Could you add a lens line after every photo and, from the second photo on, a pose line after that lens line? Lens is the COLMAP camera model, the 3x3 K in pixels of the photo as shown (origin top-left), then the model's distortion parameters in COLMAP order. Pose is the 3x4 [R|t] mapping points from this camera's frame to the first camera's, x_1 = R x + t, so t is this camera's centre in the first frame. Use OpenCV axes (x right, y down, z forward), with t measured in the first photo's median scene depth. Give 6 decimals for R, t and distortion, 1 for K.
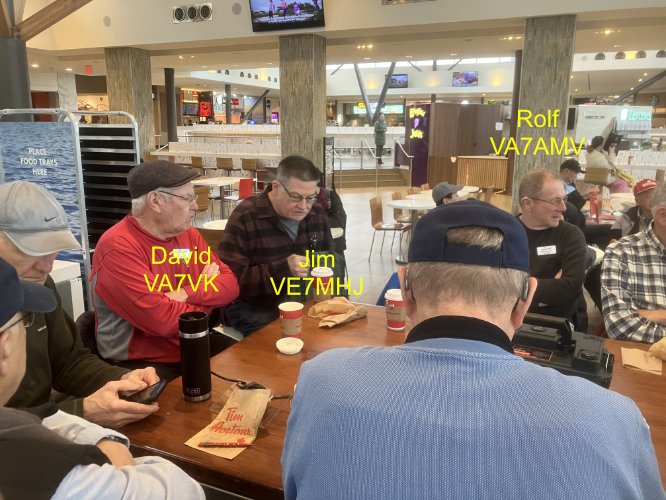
lens RADIAL K [[562.8, 0, 332.5], [0, 562.8, 252.3], [0, 0, 1]] dist [0.008274, 0.004868]
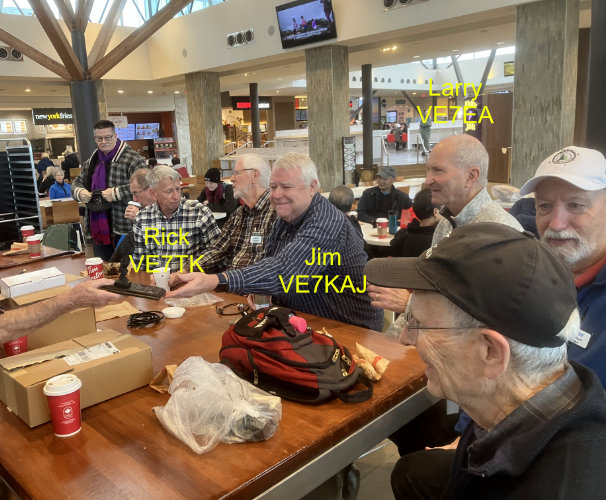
lens RADIAL K [[552.2, 0, 260.1], [0, 552.2, 251.2], [0, 0, 1]] dist [0.014937, 0.004646]
pose [[0.924221, 0.019930, -0.381338, 0.240096], [-0.019178, 0.999799, 0.005771, 0.014292], [0.381377, 0.001979, 0.924418, -0.055983]]
